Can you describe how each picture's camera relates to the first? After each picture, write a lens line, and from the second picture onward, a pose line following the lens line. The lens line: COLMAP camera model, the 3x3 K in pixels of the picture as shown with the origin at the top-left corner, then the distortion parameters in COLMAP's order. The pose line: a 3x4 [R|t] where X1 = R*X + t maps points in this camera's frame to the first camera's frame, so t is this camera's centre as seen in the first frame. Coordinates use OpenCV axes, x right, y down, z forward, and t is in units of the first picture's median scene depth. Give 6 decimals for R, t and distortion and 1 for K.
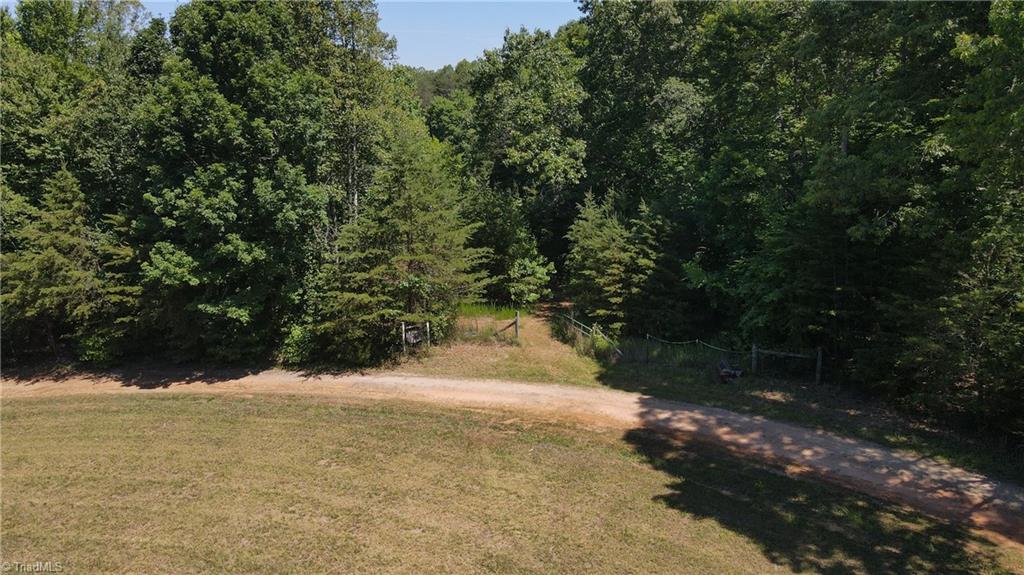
lens RADIAL K [[770.2, 0, 512.0], [0, 770.2, 287.5], [0, 0, 1]] dist [0.014054, 0.009167]
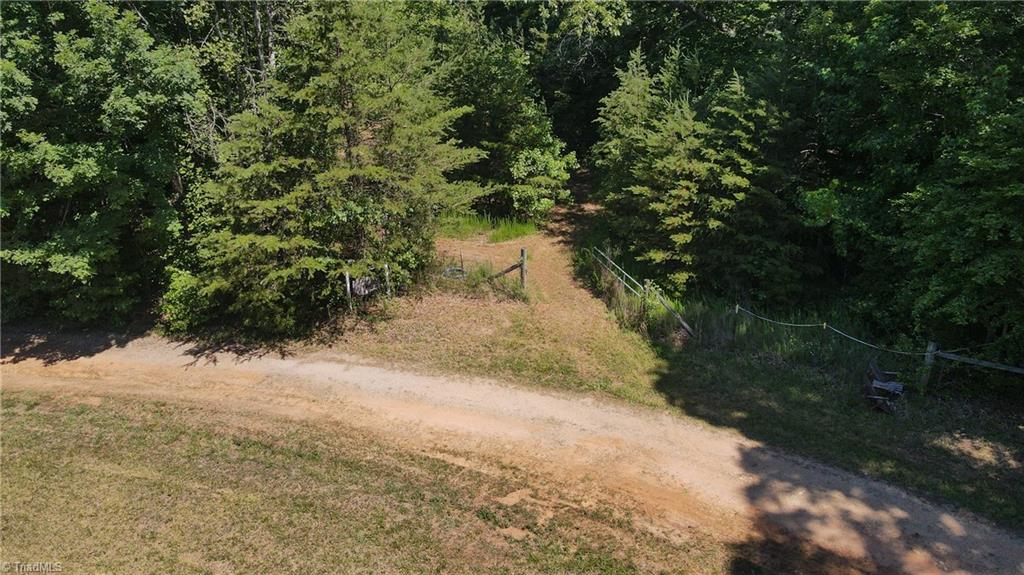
lens RADIAL K [[770.2, 0, 512.0], [0, 770.2, 287.5], [0, 0, 1]] dist [0.014054, 0.009167]
pose [[0.999985, 0.005071, 0.002258, -0.004526], [-0.005439, 0.976350, 0.216126, -0.079820], [-0.001108, -0.216135, 0.976363, 0.379626]]
